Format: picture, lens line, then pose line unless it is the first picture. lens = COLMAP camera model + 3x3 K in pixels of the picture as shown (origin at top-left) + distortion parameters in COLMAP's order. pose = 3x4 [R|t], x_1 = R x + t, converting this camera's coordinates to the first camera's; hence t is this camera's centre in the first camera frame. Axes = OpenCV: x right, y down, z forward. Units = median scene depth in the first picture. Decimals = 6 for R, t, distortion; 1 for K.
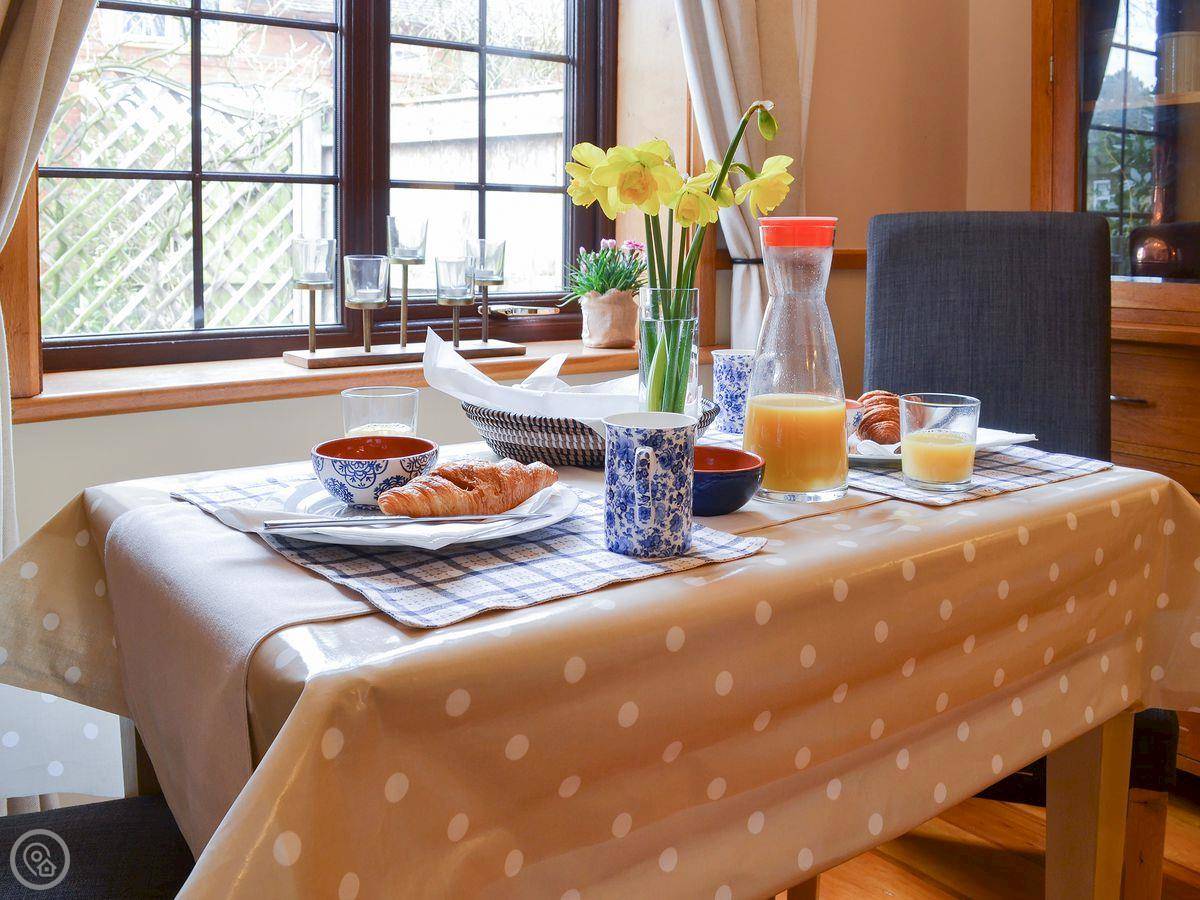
lens RADIAL K [[1122.6, 0, 601.2], [0, 1122.6, 357.2], [0, 0, 1]] dist [-0.034402, -0.000324]
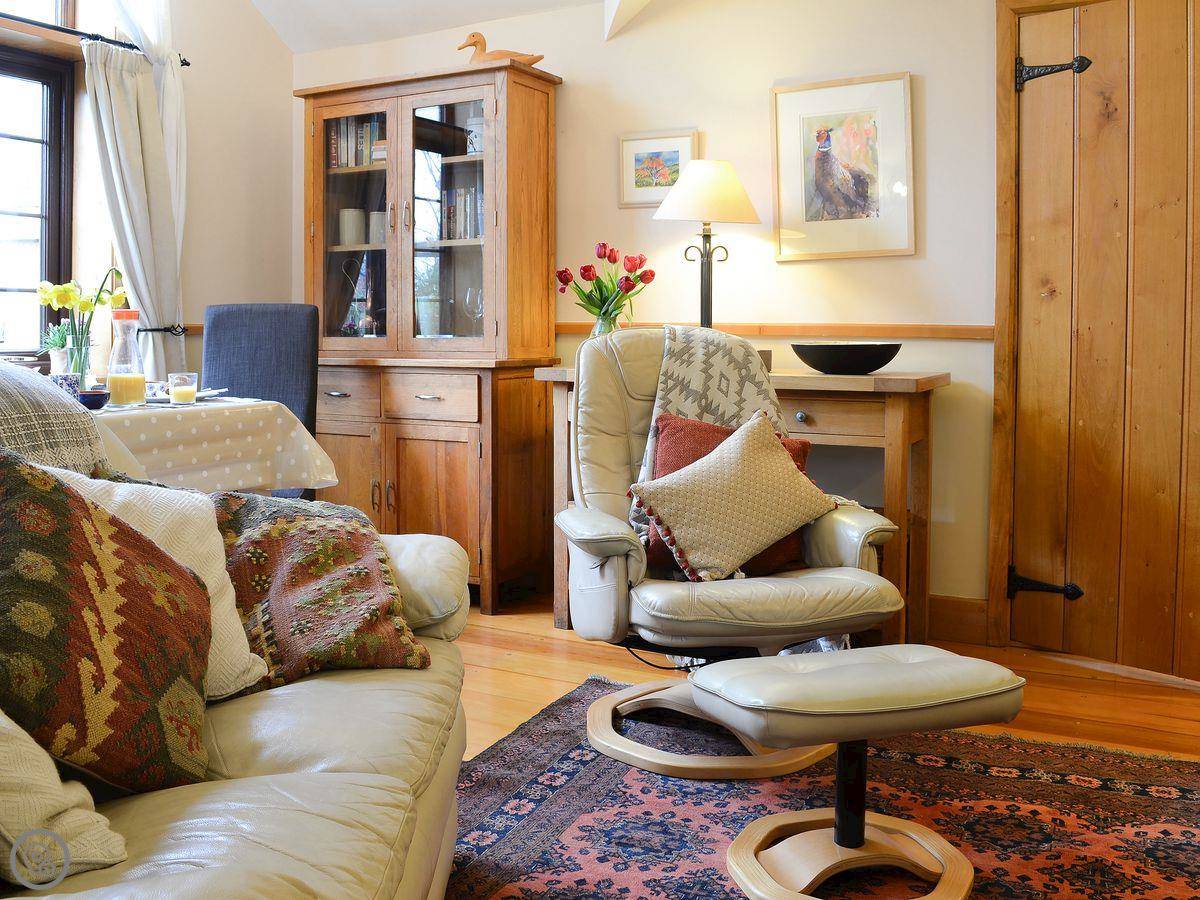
lens RADIAL K [[1122.6, 0, 601.2], [0, 1122.6, 357.2], [0, 0, 1]] dist [-0.034402, -0.000324]
pose [[0.909826, -0.020087, 0.414503, 0.053235], [0.047406, 0.997320, -0.055726, 0.114754], [-0.412273, 0.070351, 0.908340, -1.152598]]
